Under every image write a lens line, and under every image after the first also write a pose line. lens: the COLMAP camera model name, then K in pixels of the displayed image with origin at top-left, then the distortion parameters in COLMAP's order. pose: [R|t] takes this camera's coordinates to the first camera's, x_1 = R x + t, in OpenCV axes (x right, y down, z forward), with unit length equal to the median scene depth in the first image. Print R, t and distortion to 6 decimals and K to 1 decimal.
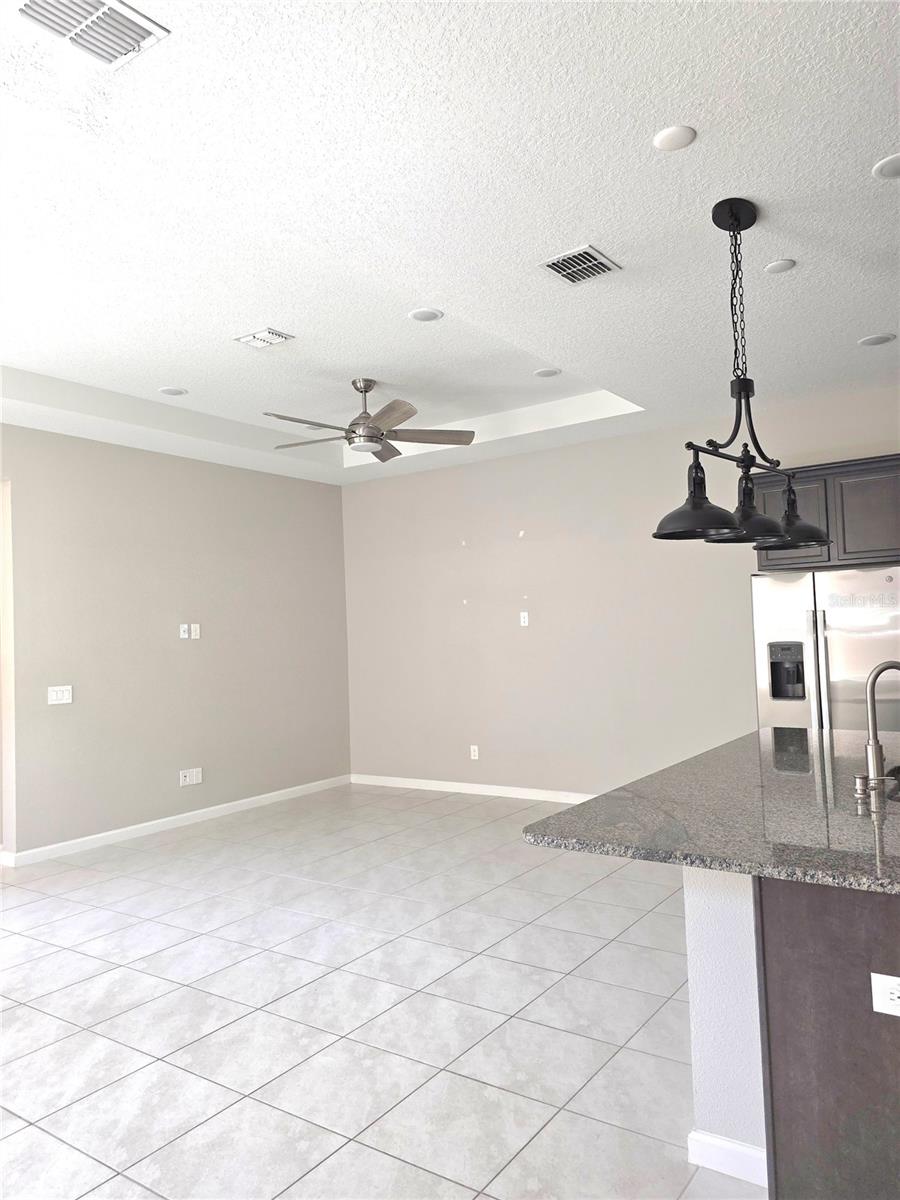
lens RADIAL K [[834.8, 0, 469.3], [0, 834.8, 598.8], [0, 0, 1]] dist [0.068127, -0.067153]
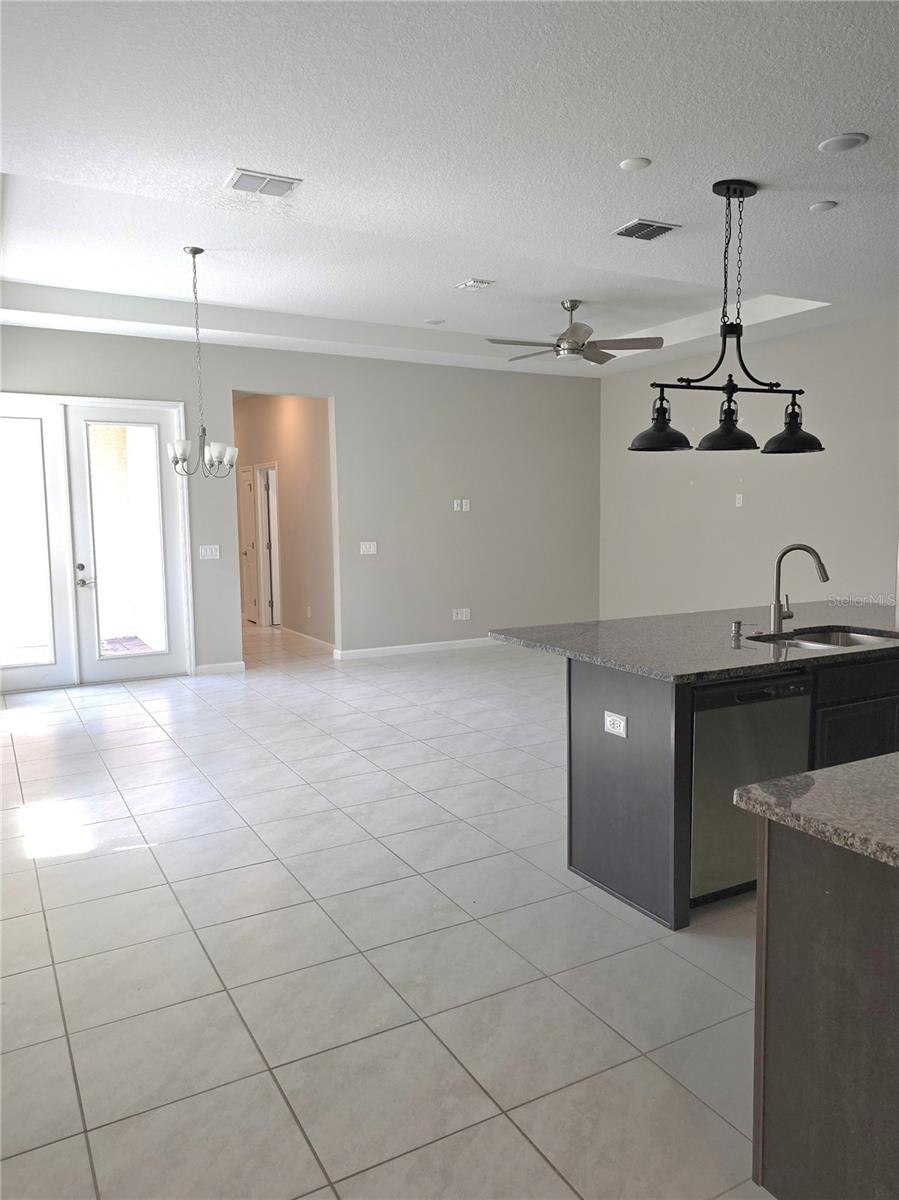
lens RADIAL K [[850.5, 0, 459.9], [0, 850.5, 593.6], [0, 0, 1]] dist [0.065052, -0.070098]
pose [[0.894984, 0.069851, -0.440595, 0.525373], [-0.004923, 0.989151, 0.146819, -0.038240], [0.446070, -0.129232, 0.885619, -0.384240]]
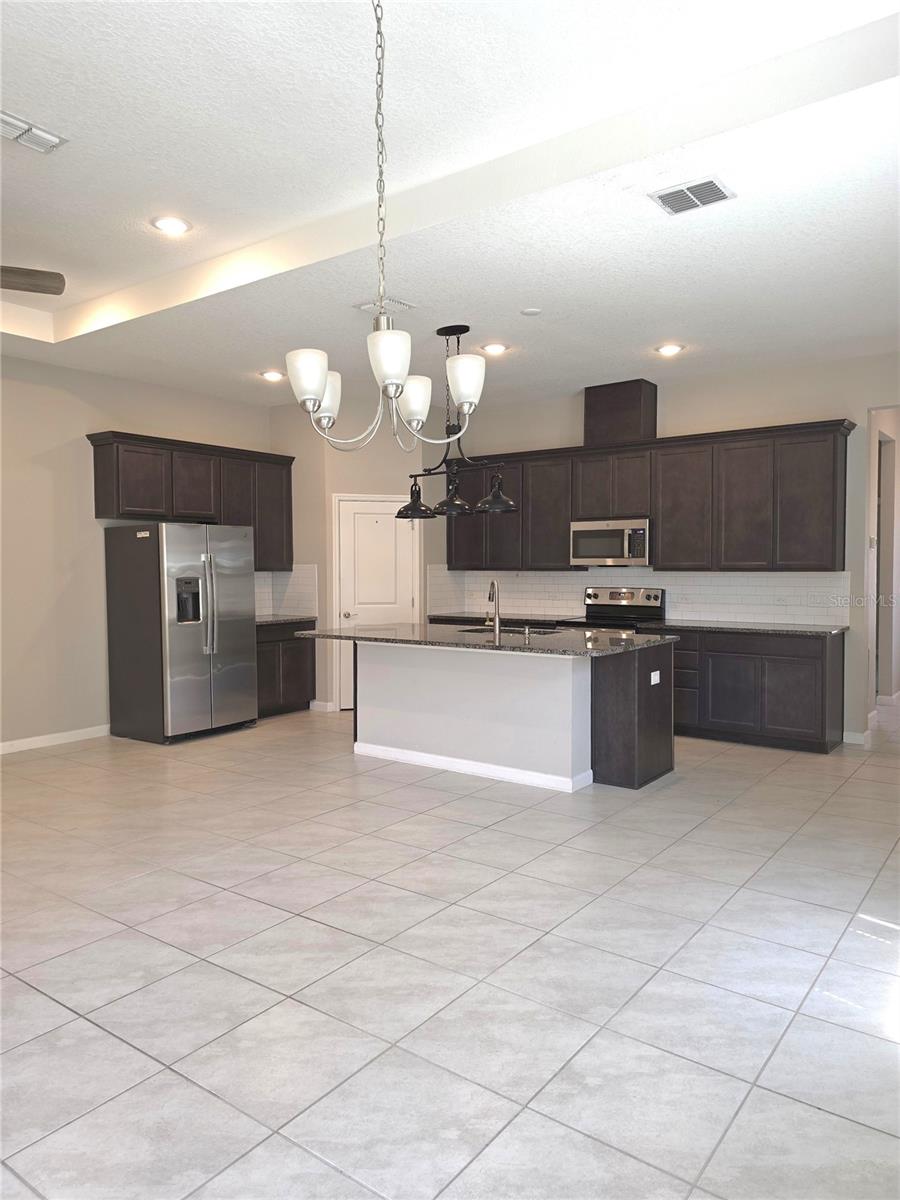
lens RADIAL K [[819.6, 0, 450.0], [0, 819.6, 600.0], [0, 0, 1]] dist [0.049605, -0.063694]
pose [[0.039418, -0.005649, 0.999207, -1.344481], [-0.036268, 0.999317, 0.007081, 0.097647], [-0.998564, -0.036519, 0.039186, 0.865143]]
